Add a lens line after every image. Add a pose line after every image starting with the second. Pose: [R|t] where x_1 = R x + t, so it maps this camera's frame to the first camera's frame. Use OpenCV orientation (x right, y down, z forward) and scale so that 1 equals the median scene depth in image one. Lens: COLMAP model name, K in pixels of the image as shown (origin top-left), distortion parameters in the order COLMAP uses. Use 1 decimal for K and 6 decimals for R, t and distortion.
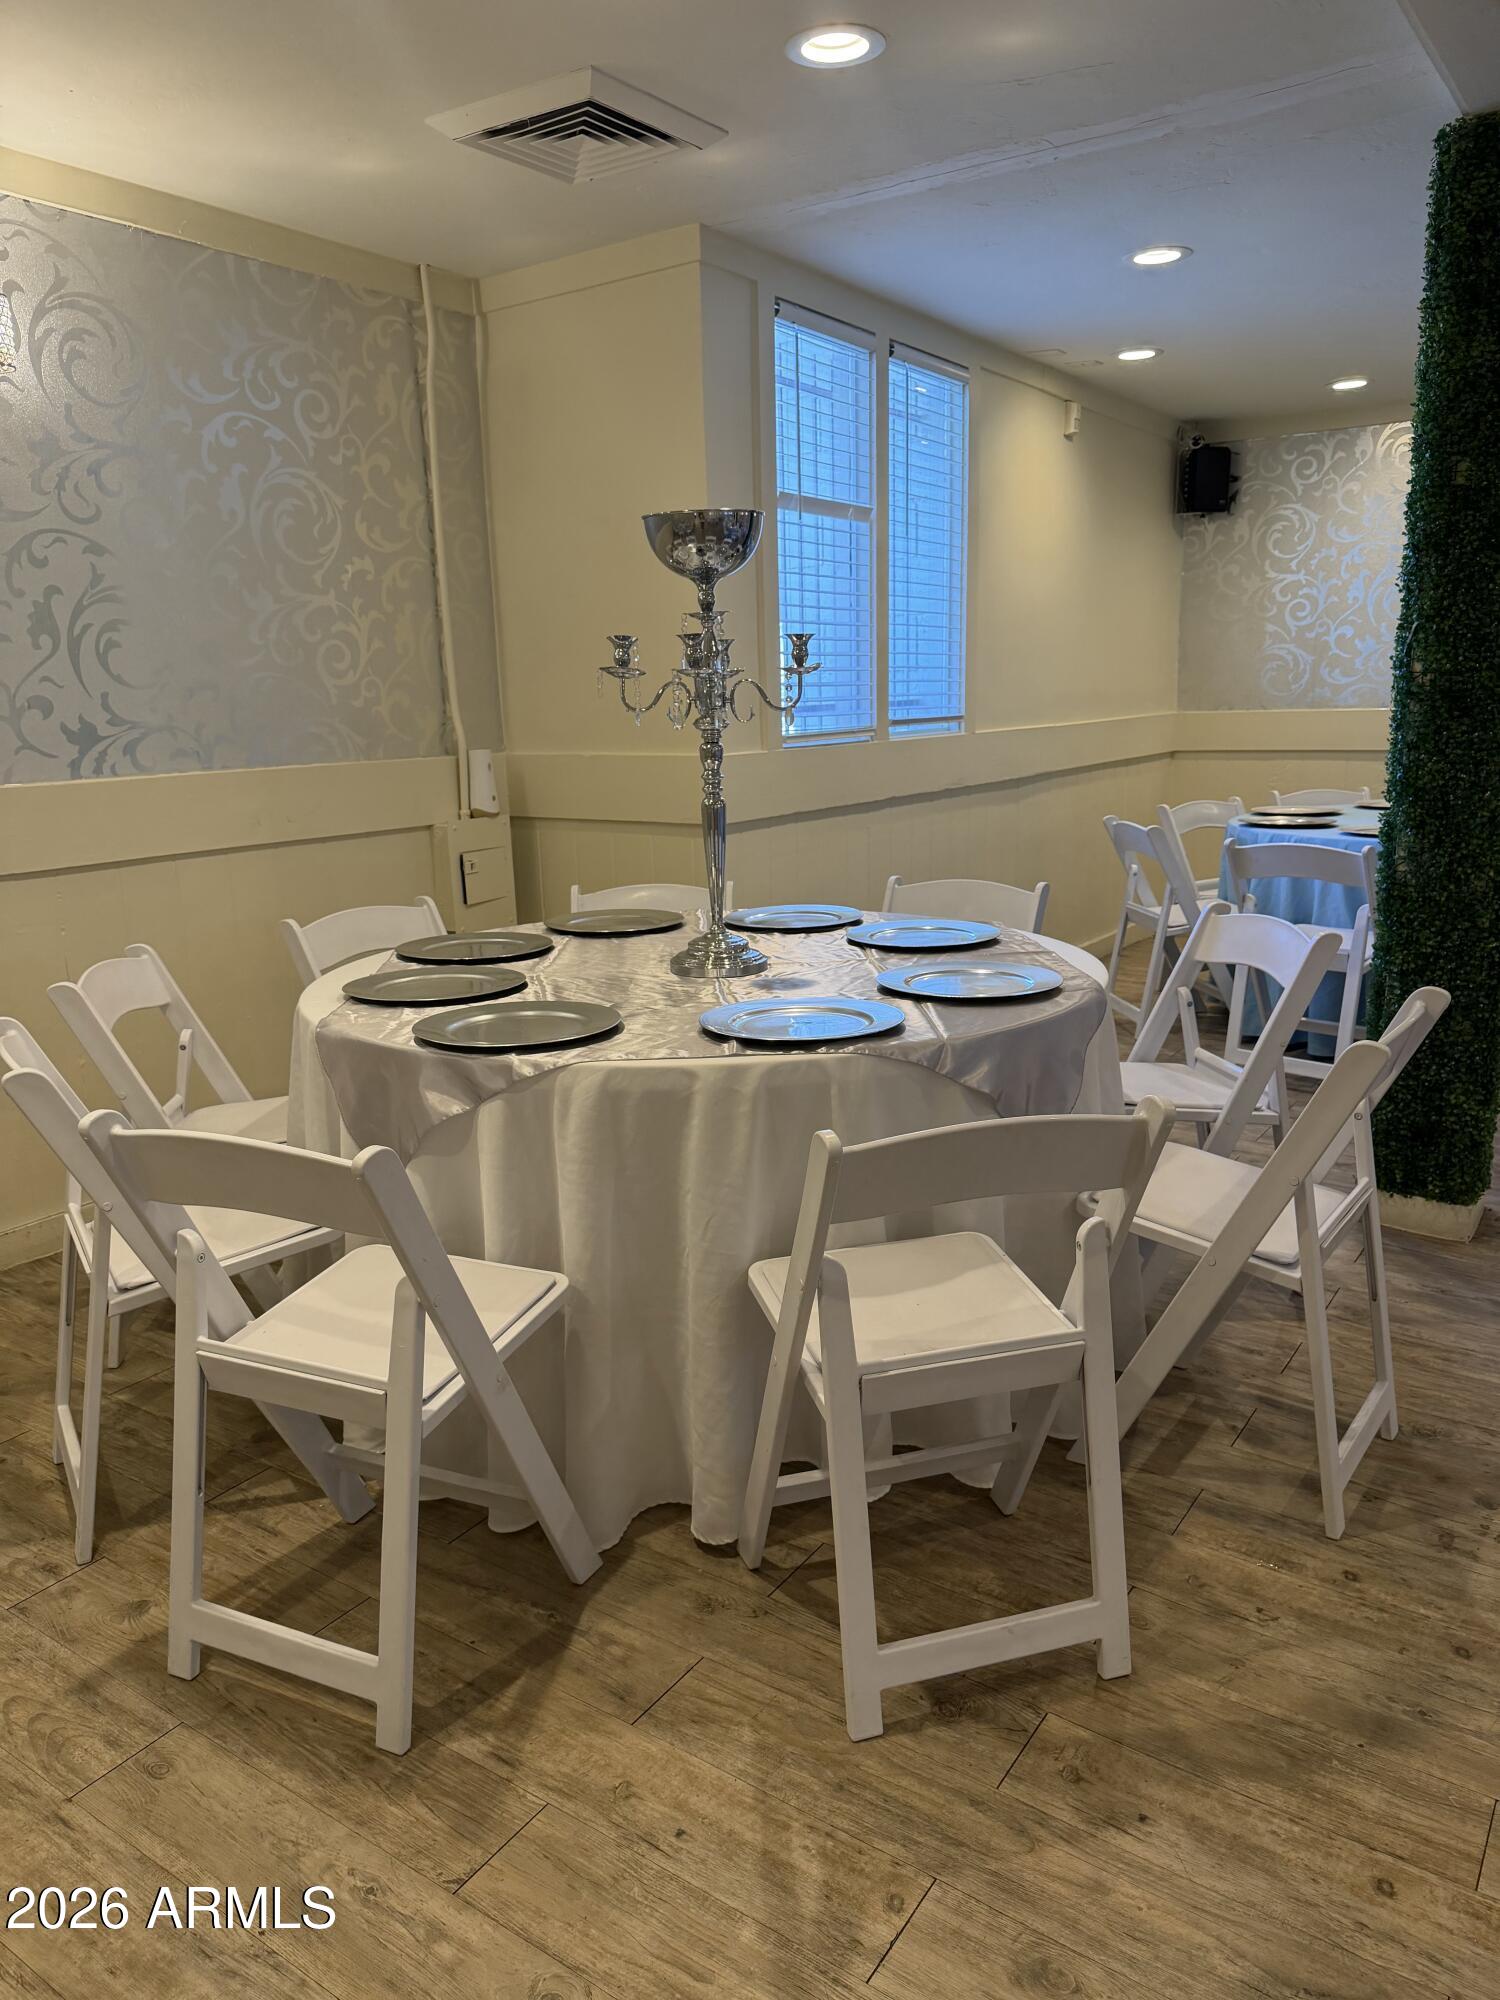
lens RADIAL K [[1421.8, 0, 754.5], [0, 1421.8, 1008.1], [0, 0, 1]] dist [0.003093, -0.005787]
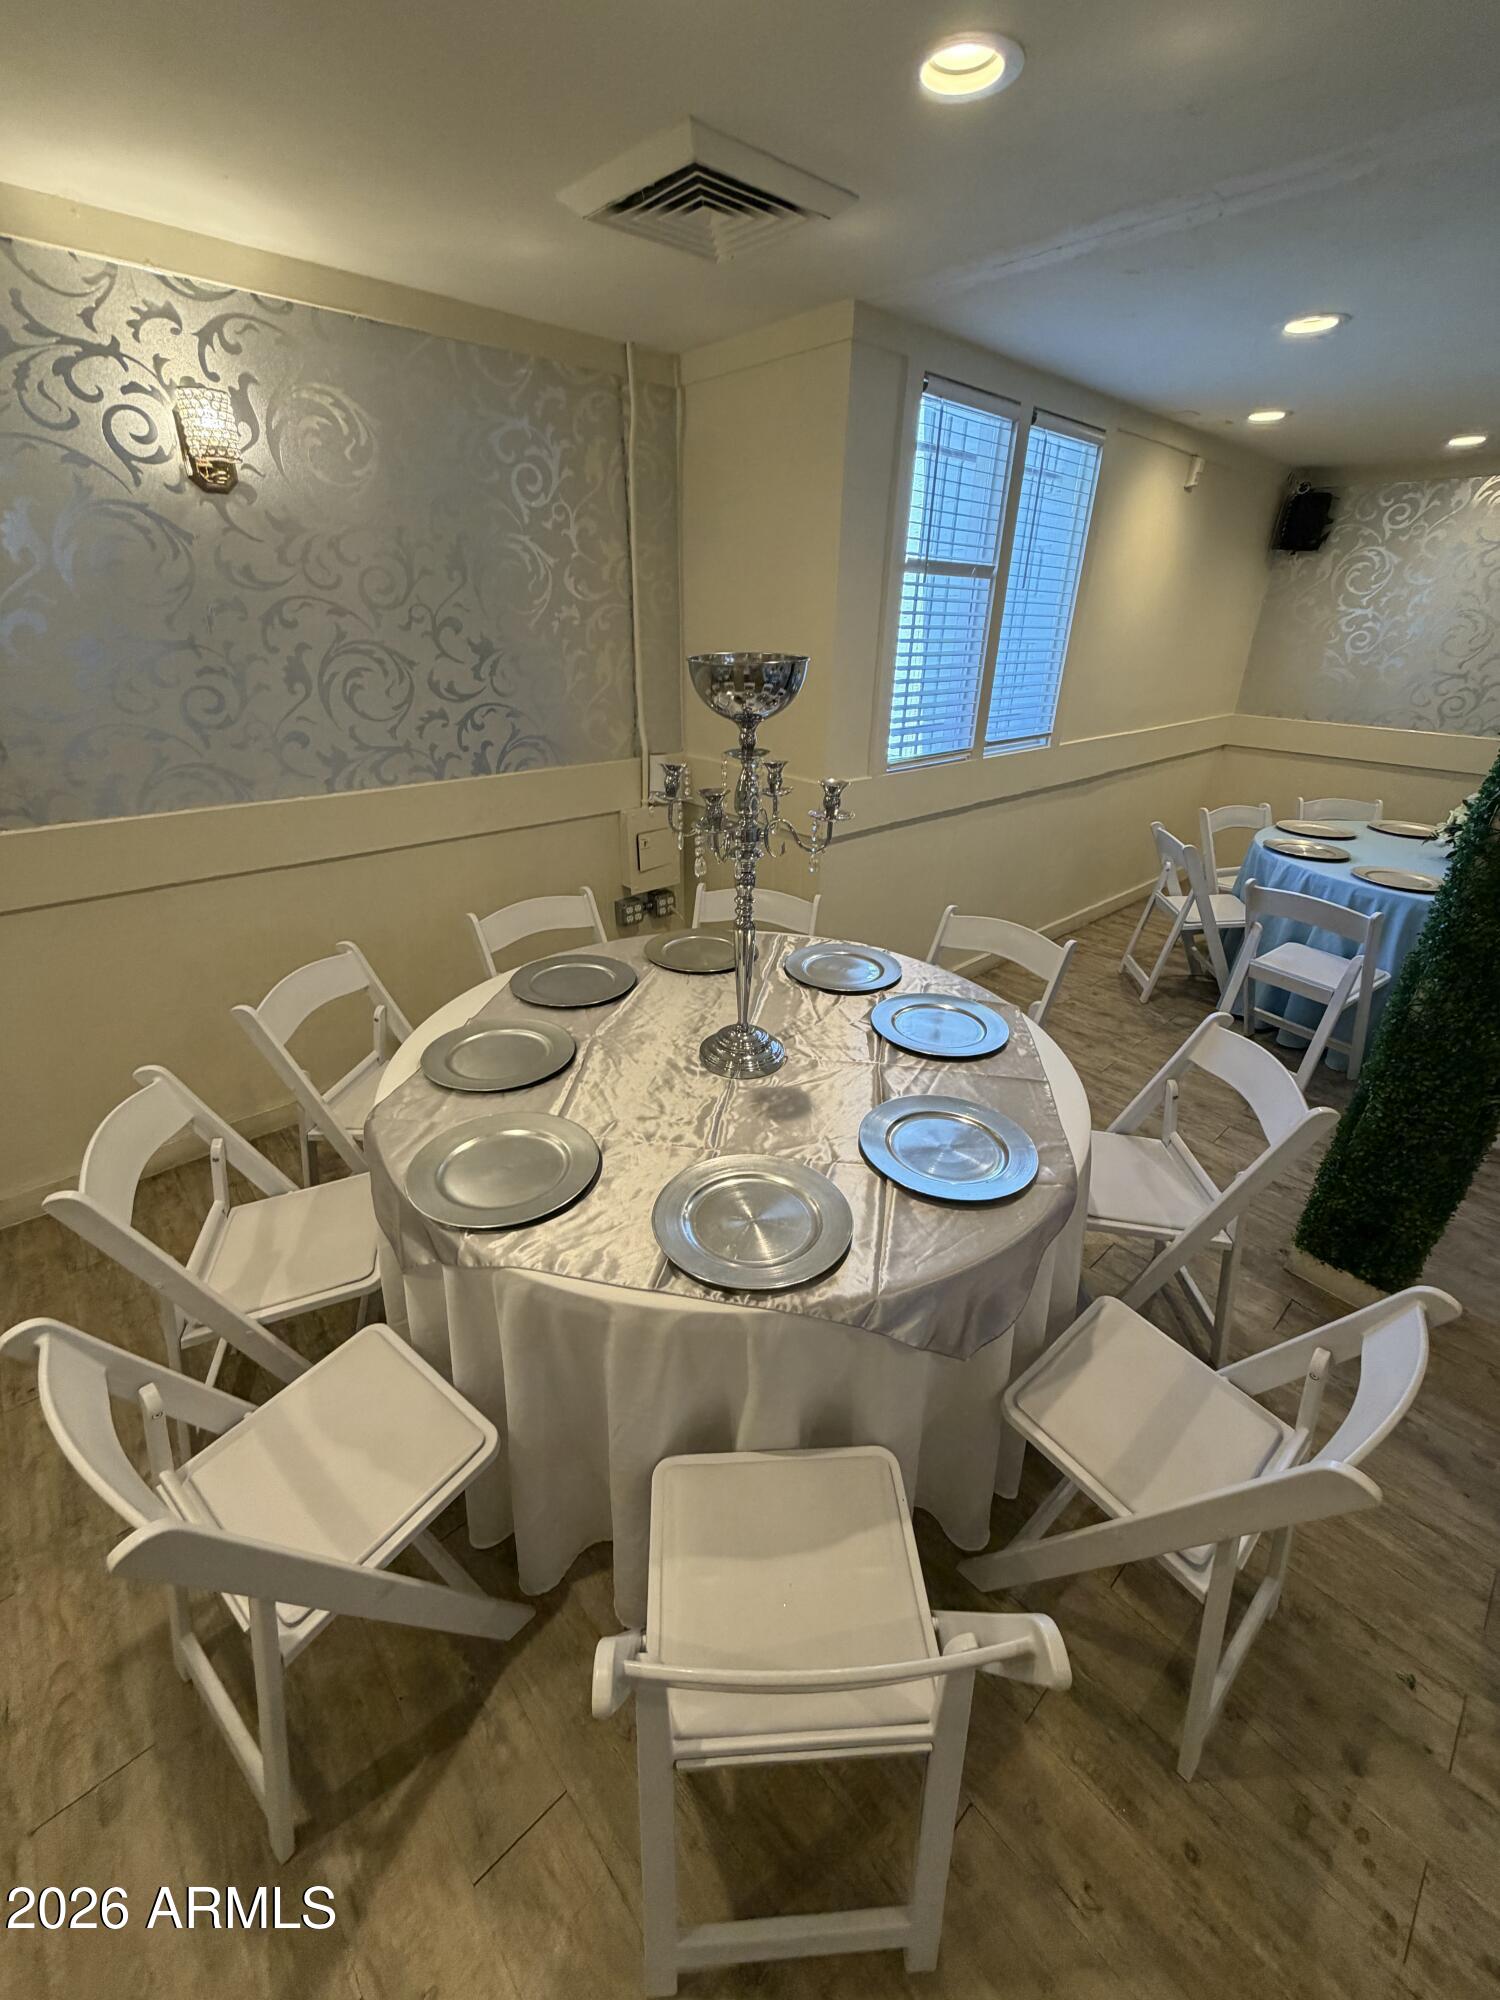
lens RADIAL K [[799.2, 0, 747.7], [0, 799.2, 996.6], [0, 0, 1]] dist [-0.000383, 0.000477]
pose [[0.972199, 0.141758, -0.186370, 0.067968], [-0.095380, 0.966643, 0.237705, -0.166809], [0.213850, -0.213321, 0.953290, 0.275260]]
